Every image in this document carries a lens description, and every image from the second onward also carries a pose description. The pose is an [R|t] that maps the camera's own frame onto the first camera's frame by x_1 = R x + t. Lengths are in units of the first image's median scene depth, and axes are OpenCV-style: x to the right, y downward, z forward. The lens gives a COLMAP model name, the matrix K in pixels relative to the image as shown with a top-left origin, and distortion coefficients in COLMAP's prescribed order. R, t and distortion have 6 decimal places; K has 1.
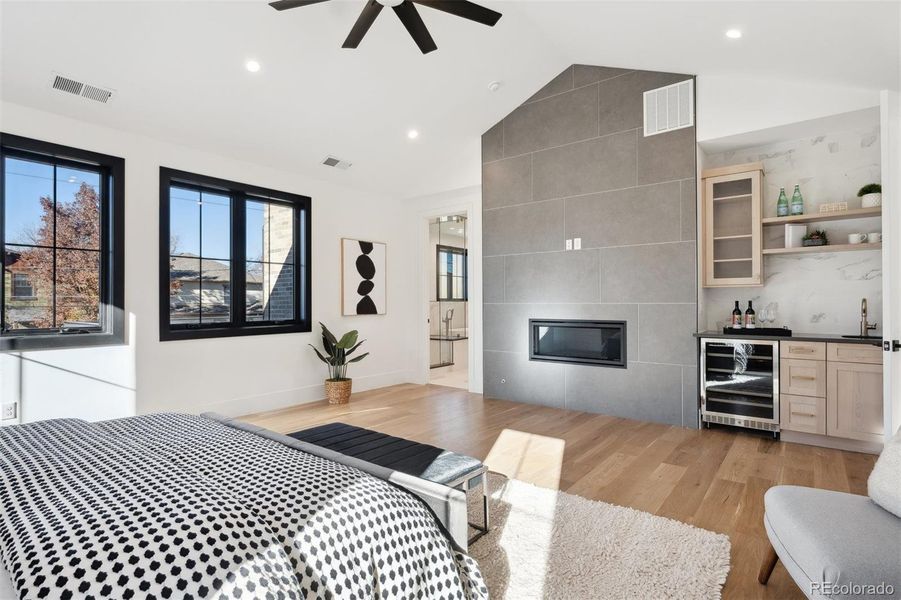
lens RADIAL K [[452.9, 0, 453.5], [0, 452.9, 304.9], [0, 0, 1]] dist [-0.002691, -0.000685]
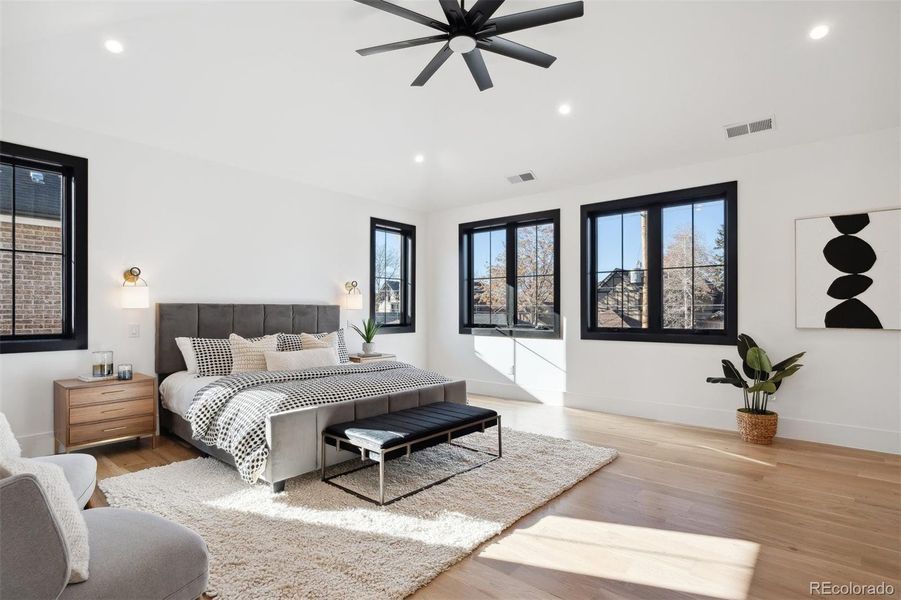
lens RADIAL K [[452.9, 0, 453.5], [0, 452.9, 304.9], [0, 0, 1]] dist [-0.002691, -0.000685]
pose [[-0.041391, -0.025575, -0.998816, 0.572061], [-0.021541, 0.999463, -0.024699, 0.018818], [0.998911, 0.020493, -0.041919, 0.590193]]
